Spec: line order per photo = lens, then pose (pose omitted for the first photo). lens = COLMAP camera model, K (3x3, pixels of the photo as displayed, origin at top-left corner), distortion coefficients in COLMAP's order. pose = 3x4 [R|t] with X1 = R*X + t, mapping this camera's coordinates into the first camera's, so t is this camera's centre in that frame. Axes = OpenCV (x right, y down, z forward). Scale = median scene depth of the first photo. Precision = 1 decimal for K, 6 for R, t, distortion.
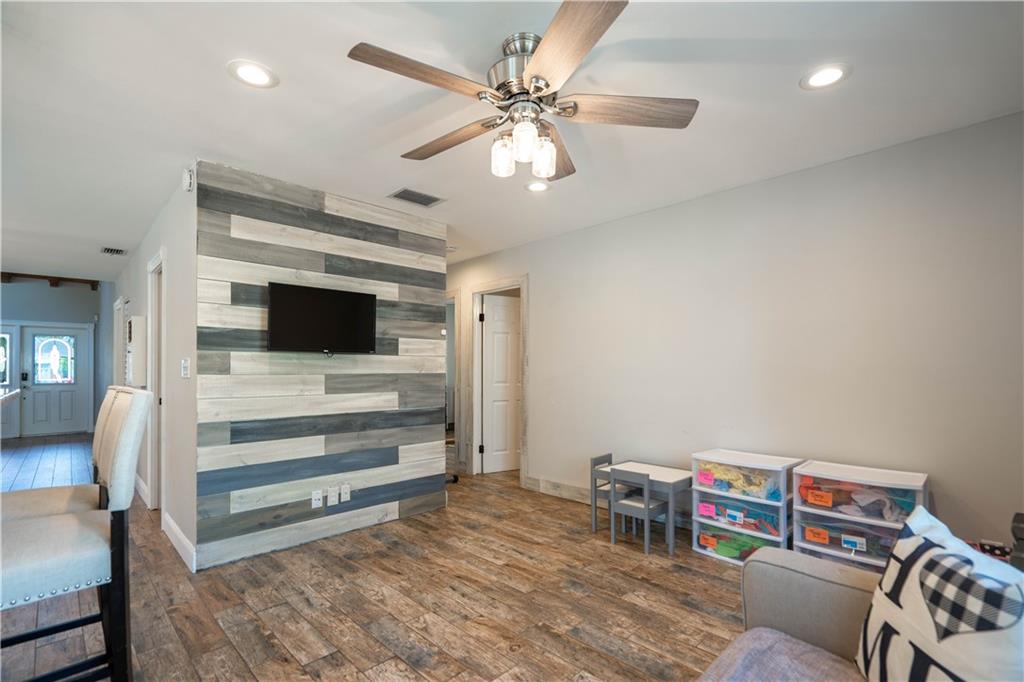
lens RADIAL K [[470.0, 0, 520.2], [0, 470.0, 363.7], [0, 0, 1]] dist [-0.002670, -0.000127]
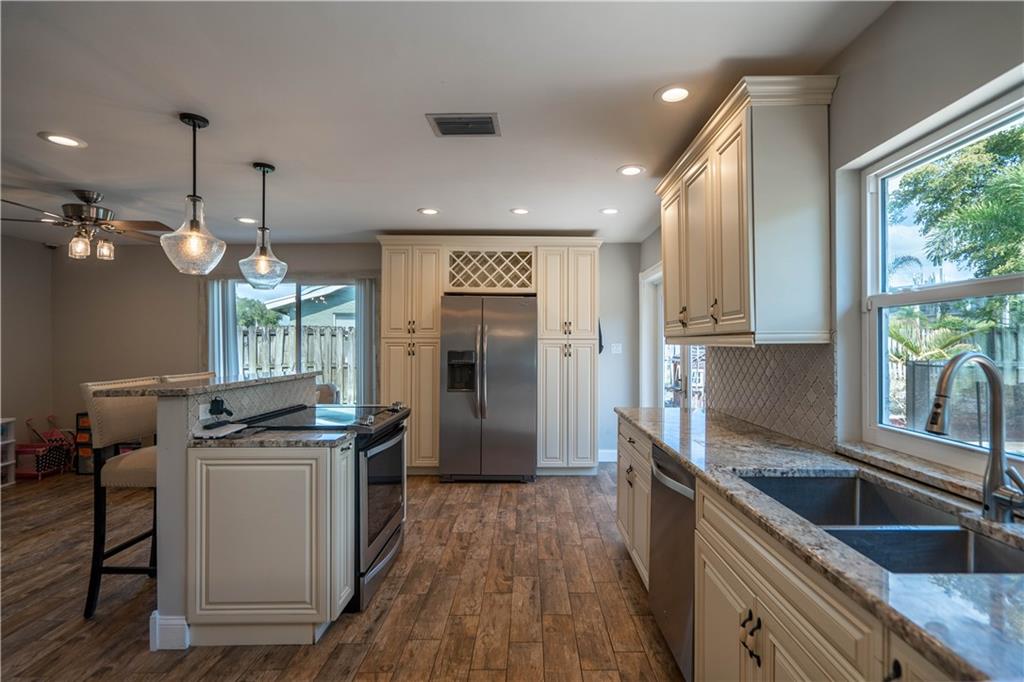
lens RADIAL K [[481.4, 0, 539.3], [0, 481.4, 340.4], [0, 0, 1]] dist [-0.001221, -0.000599]
pose [[-0.722343, 0.012781, 0.691417, -1.602023], [0.000655, 0.999841, -0.017798, -0.023153], [-0.691534, -0.012403, -0.722237, 0.692619]]
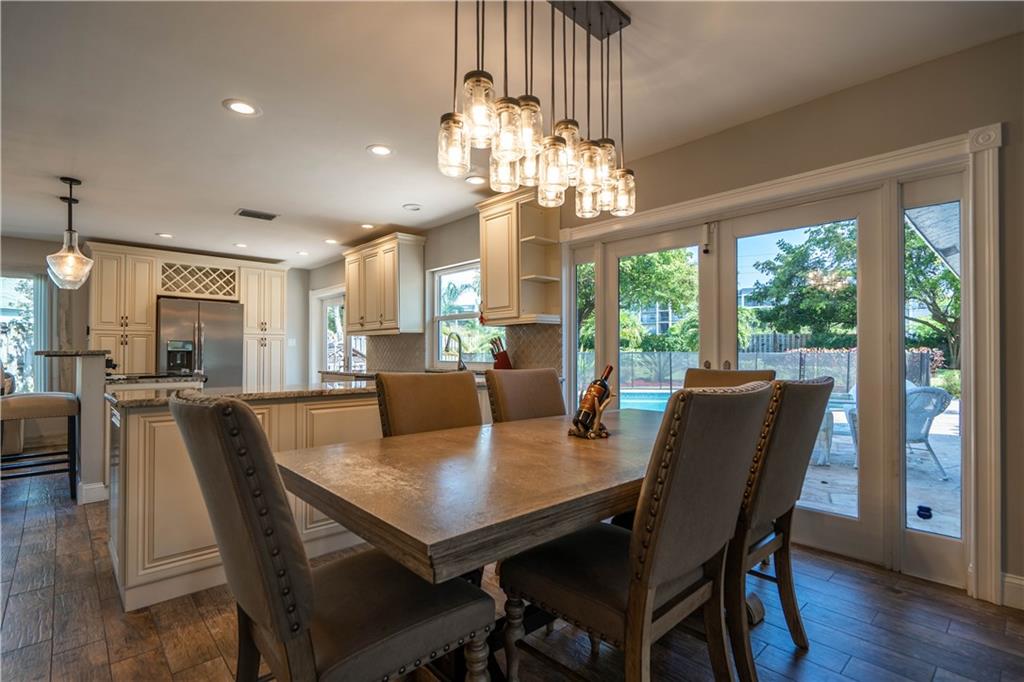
lens RADIAL K [[491.6, 0, 519.5], [0, 491.6, 346.1], [0, 0, 1]] dist [0.000683, 0.001264]
pose [[-0.999523, 0.010564, 0.029028, -1.840982], [0.009963, 0.999735, -0.020756, 0.059420], [-0.029240, -0.020457, -0.999363, 1.753089]]
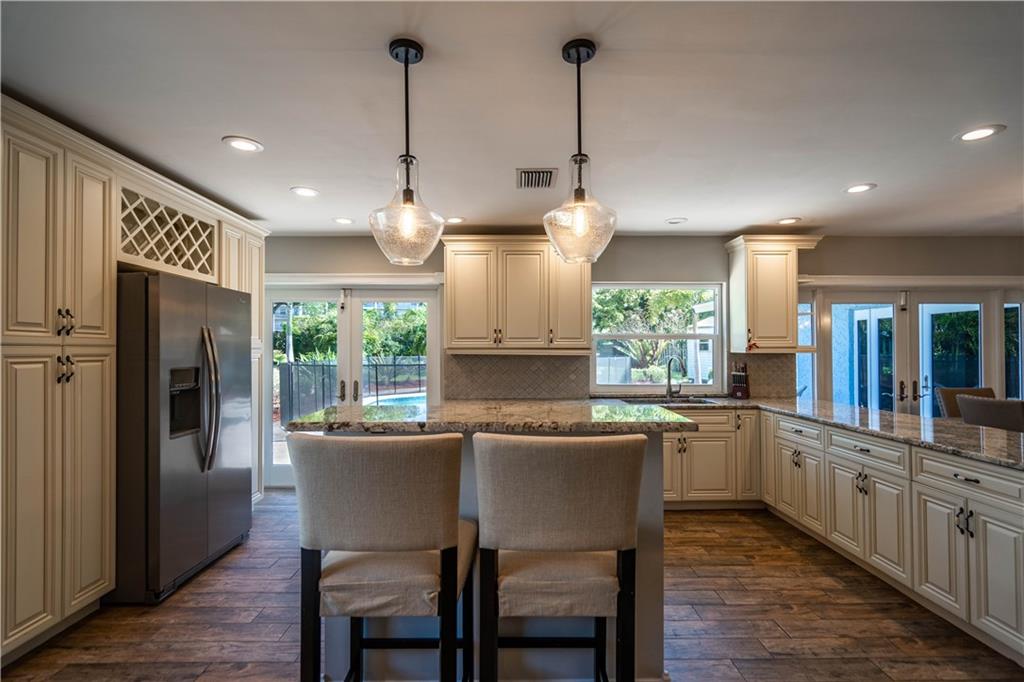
lens RADIAL K [[475.7, 0, 513.2], [0, 475.7, 343.4], [0, 0, 1]] dist [-0.000364, -0.000571]
pose [[-0.694433, -0.000807, -0.719557, -0.171732], [0.010438, 0.999883, -0.011195, -0.046478], [0.719482, -0.015285, -0.694343, 0.847771]]
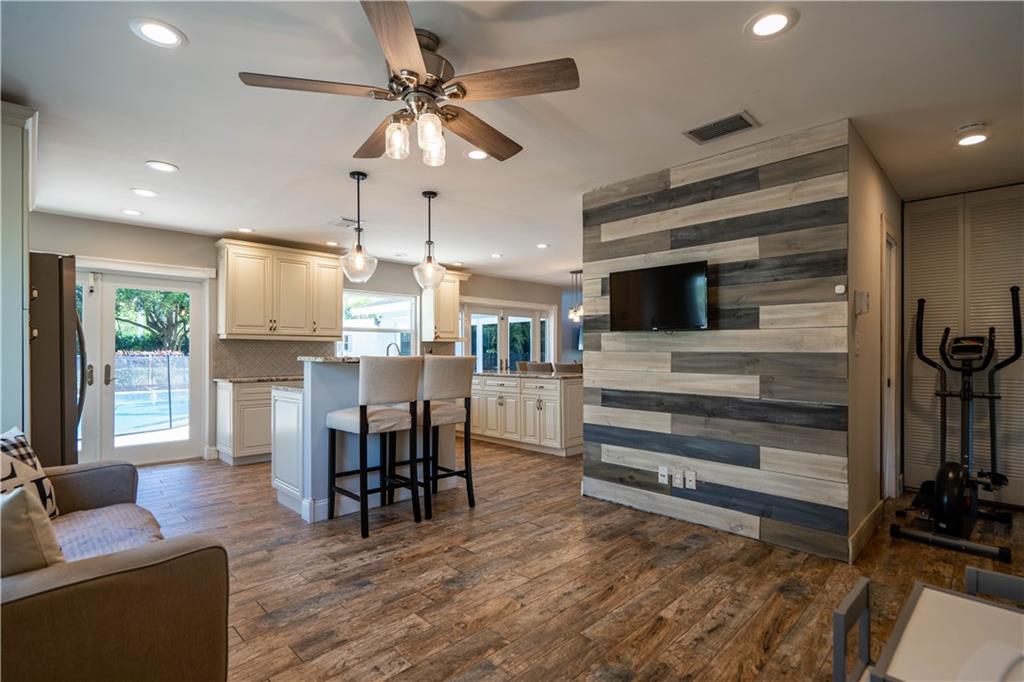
lens RADIAL K [[487.1, 0, 508.2], [0, 487.1, 346.5], [0, 0, 1]] dist [-0.000382, 0.000222]
pose [[-0.003336, -0.004991, -0.999982, 0.671801], [0.009475, 0.999943, -0.005022, 0.014025], [0.999950, -0.009491, -0.003289, 0.726902]]
